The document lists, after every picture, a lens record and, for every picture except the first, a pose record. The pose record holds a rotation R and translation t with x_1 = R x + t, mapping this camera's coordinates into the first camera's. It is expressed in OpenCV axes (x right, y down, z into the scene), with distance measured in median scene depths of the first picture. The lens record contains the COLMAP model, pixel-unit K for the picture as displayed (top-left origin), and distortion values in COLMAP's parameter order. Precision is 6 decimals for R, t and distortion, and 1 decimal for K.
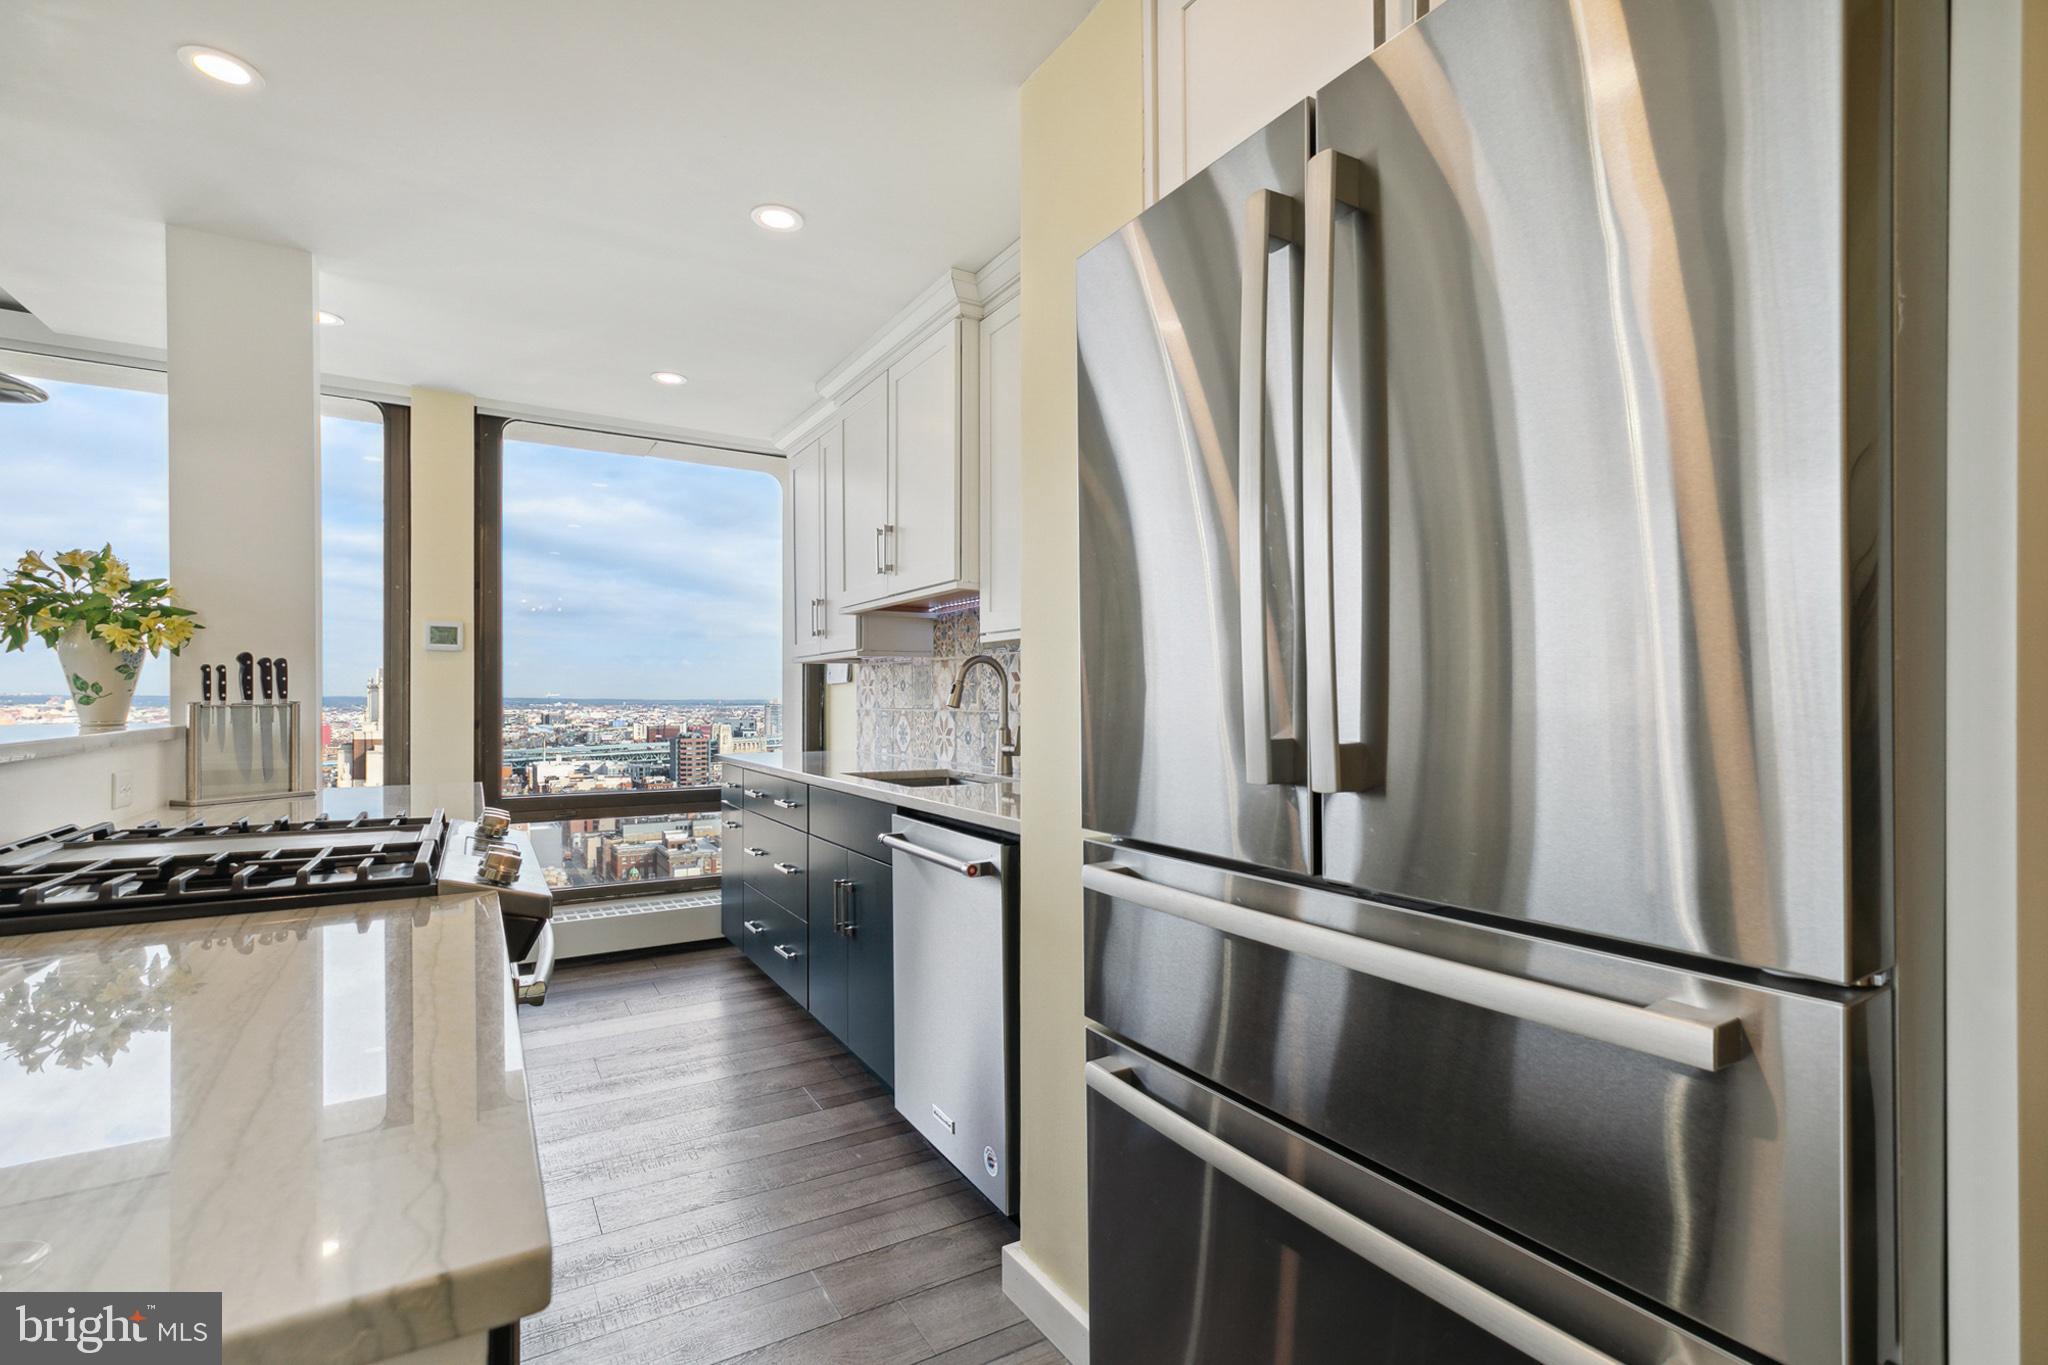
lens RADIAL K [[936.5, 0, 1030.5], [0, 936.5, 699.7], [0, 0, 1]] dist [0.002103, 0.000446]
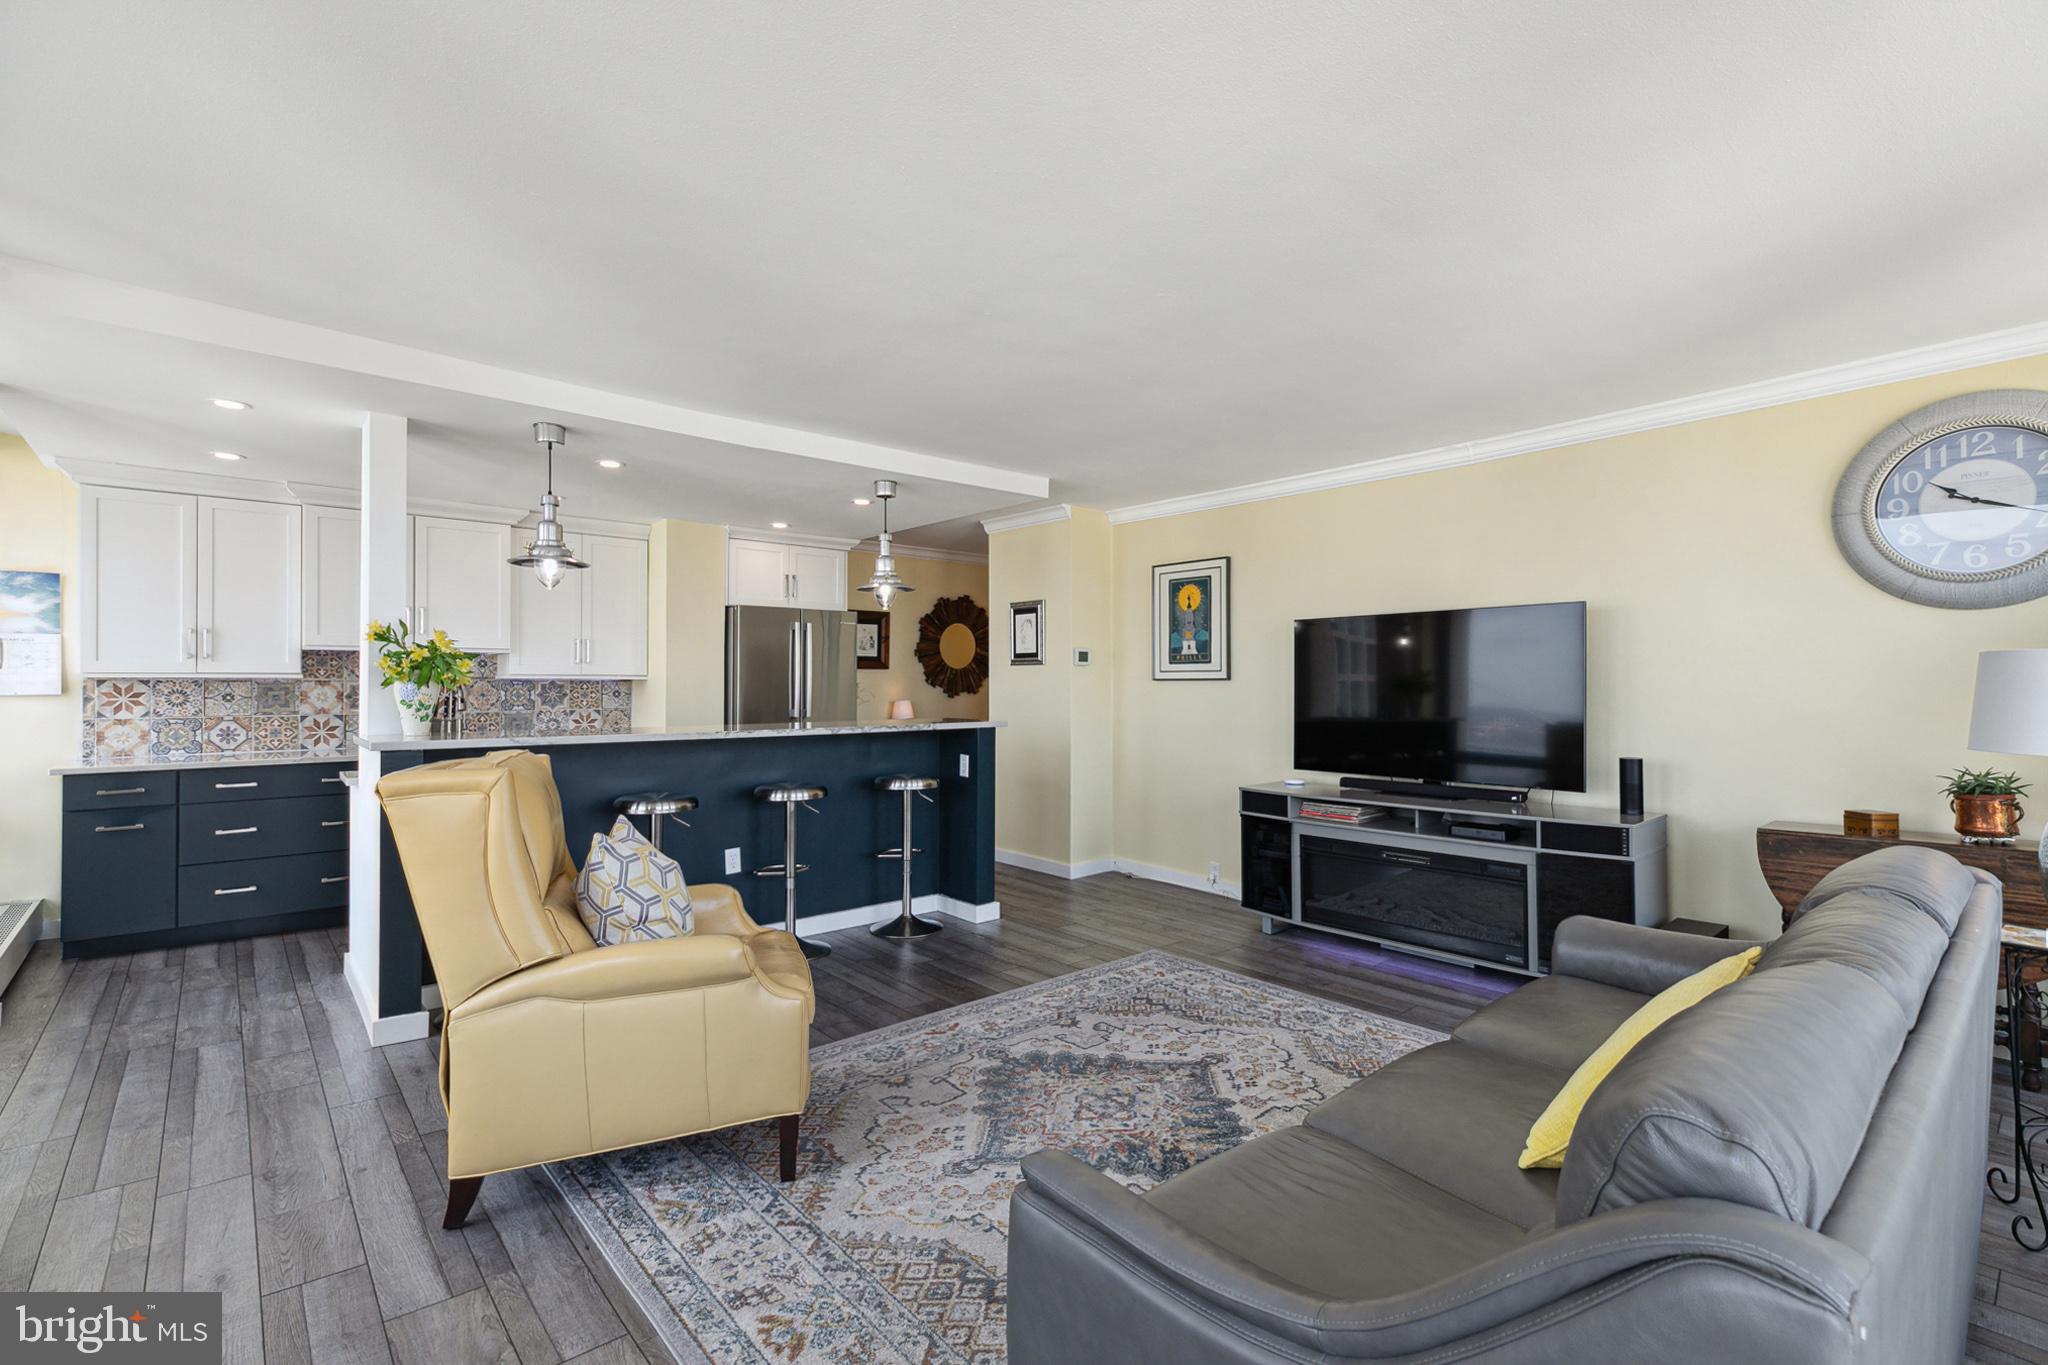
lens RADIAL K [[936.5, 0, 1034.8], [0, 936.5, 680.8], [0, 0, 1]] dist [0.002103, 0.000446]
pose [[-0.167599, 0.009684, 0.985808, -3.947512], [0.010160, 0.999916, -0.008095, -0.042248], [-0.985803, 0.008659, -0.167683, 0.308544]]
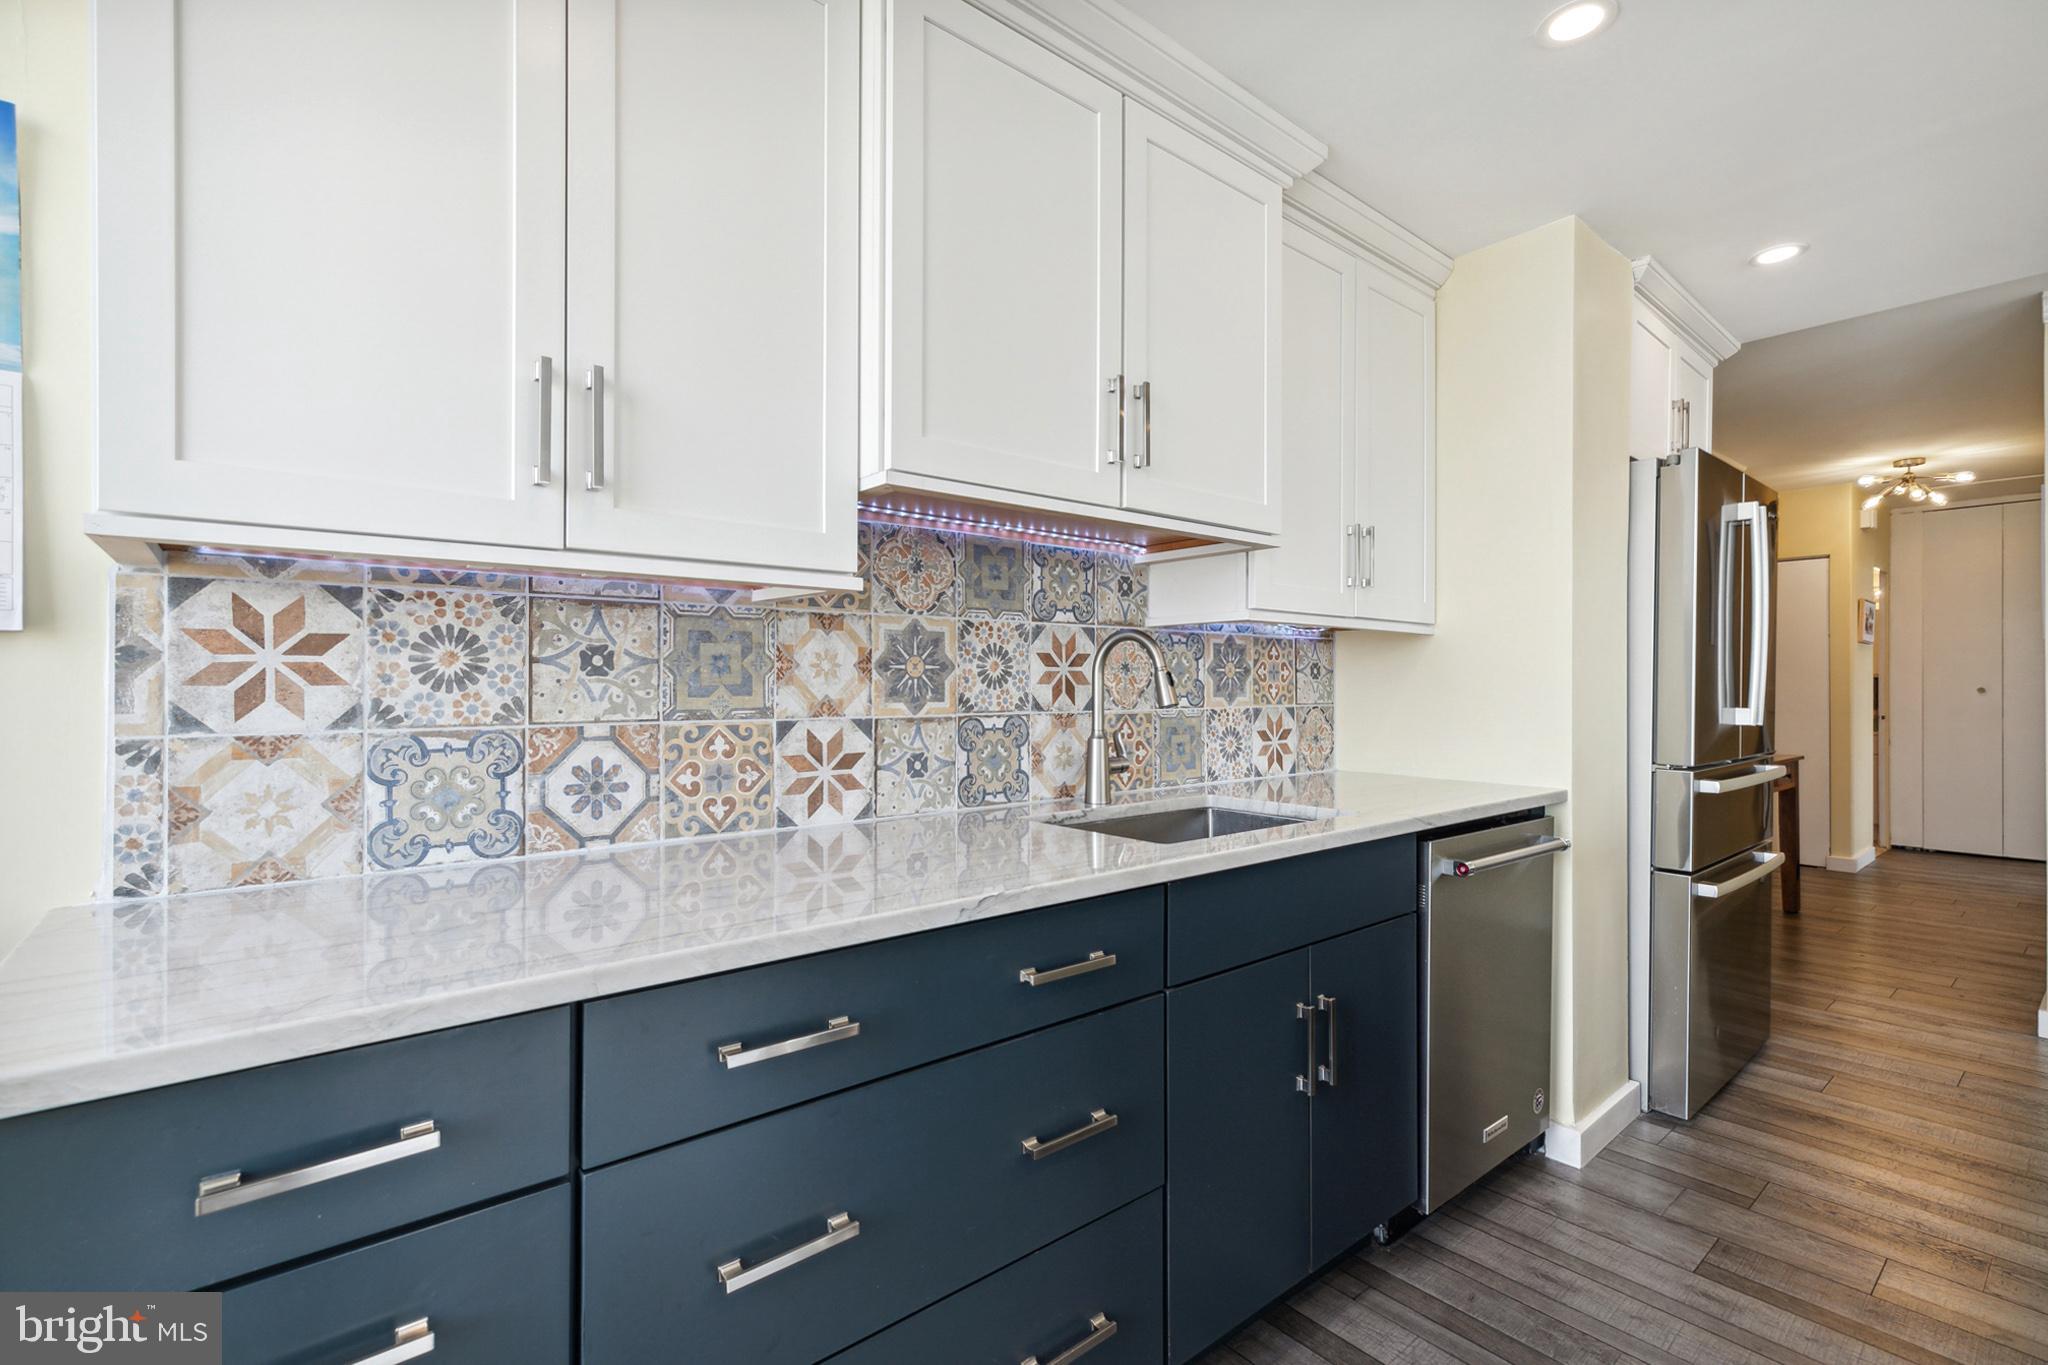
lens RADIAL K [[936.5, 0, 1022.7], [0, 936.5, 684.2], [0, 0, 1]] dist [0.002103, 0.000446]
pose [[-0.142274, 0.006354, 0.989807, -1.329050], [0.007336, 0.999959, -0.005364, -0.007055], [-0.989800, 0.006498, -0.142314, 2.190947]]
